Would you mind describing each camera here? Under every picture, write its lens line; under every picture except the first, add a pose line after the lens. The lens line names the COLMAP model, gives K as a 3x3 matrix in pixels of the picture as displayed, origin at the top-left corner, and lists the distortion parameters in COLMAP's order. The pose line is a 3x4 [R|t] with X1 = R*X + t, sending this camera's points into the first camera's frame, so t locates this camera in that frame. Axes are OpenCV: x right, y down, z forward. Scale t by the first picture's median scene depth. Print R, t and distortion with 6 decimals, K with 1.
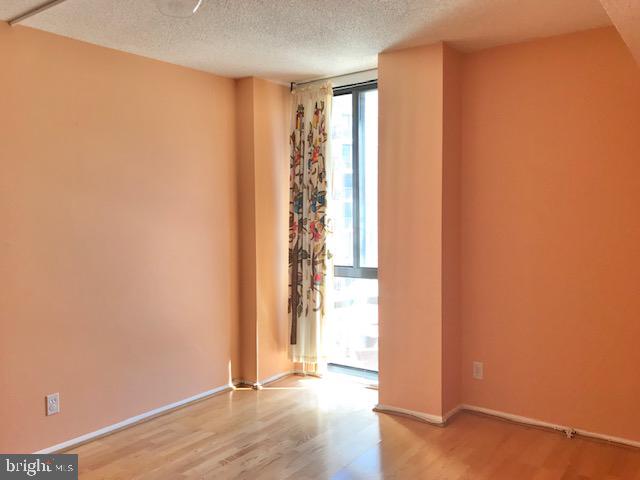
lens RADIAL K [[533.3, 0, 317.2], [0, 533.3, 240.6], [0, 0, 1]] dist [0.025668, -0.038908]
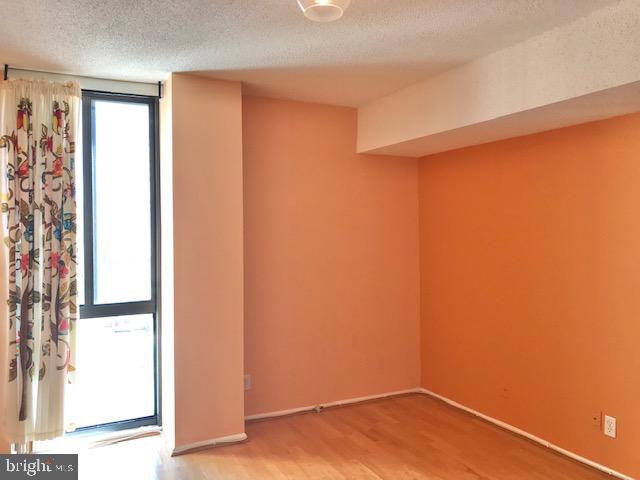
lens RADIAL K [[533.3, 0, 318.8], [0, 533.3, 239.6], [0, 0, 1]] dist [0.025668, -0.038908]
pose [[0.462549, -0.010521, 0.886531, -0.520566], [0.057247, 0.998197, -0.018023, -0.018404], [-0.884744, 0.059088, 0.462318, 0.301272]]
